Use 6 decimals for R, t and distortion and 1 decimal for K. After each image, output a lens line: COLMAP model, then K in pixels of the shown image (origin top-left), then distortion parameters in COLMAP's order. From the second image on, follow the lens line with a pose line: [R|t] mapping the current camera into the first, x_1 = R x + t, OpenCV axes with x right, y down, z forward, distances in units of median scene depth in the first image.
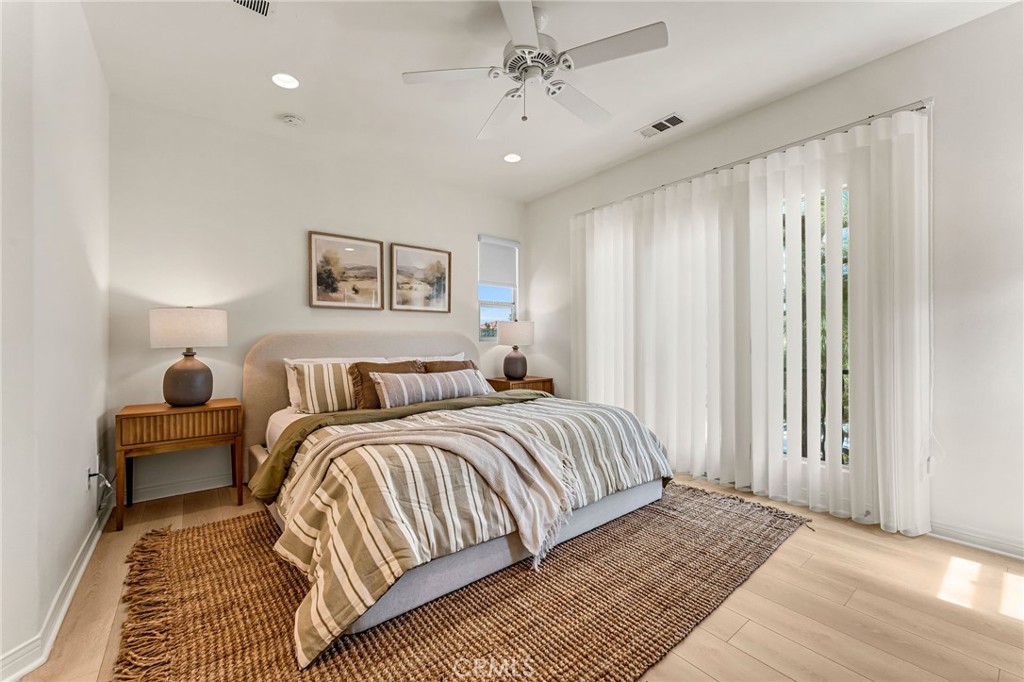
lens RADIAL K [[410.5, 0, 510.2], [0, 410.5, 344.0], [0, 0, 1]] dist [-0.003520, 0.000580]
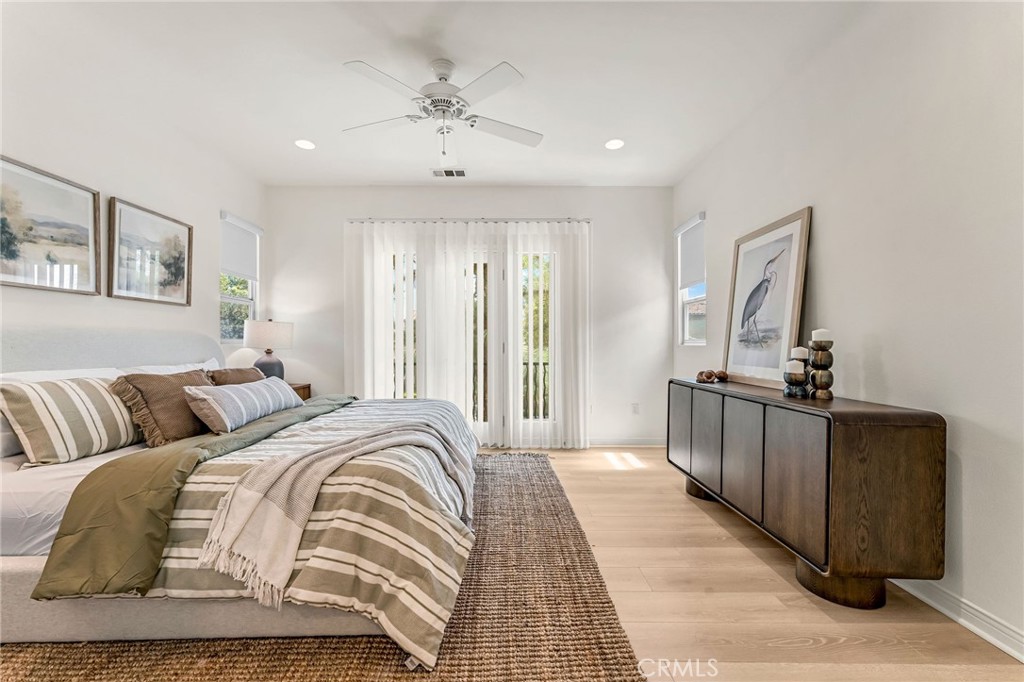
lens RADIAL K [[410.5, 0, 510.3], [0, 410.5, 342.0], [0, 0, 1]] dist [-0.003520, 0.000580]
pose [[0.603593, 0.006568, 0.797265, -0.446147], [0.005099, 0.999914, -0.012098, 0.001841], [-0.797276, 0.011368, 0.603508, 0.086045]]
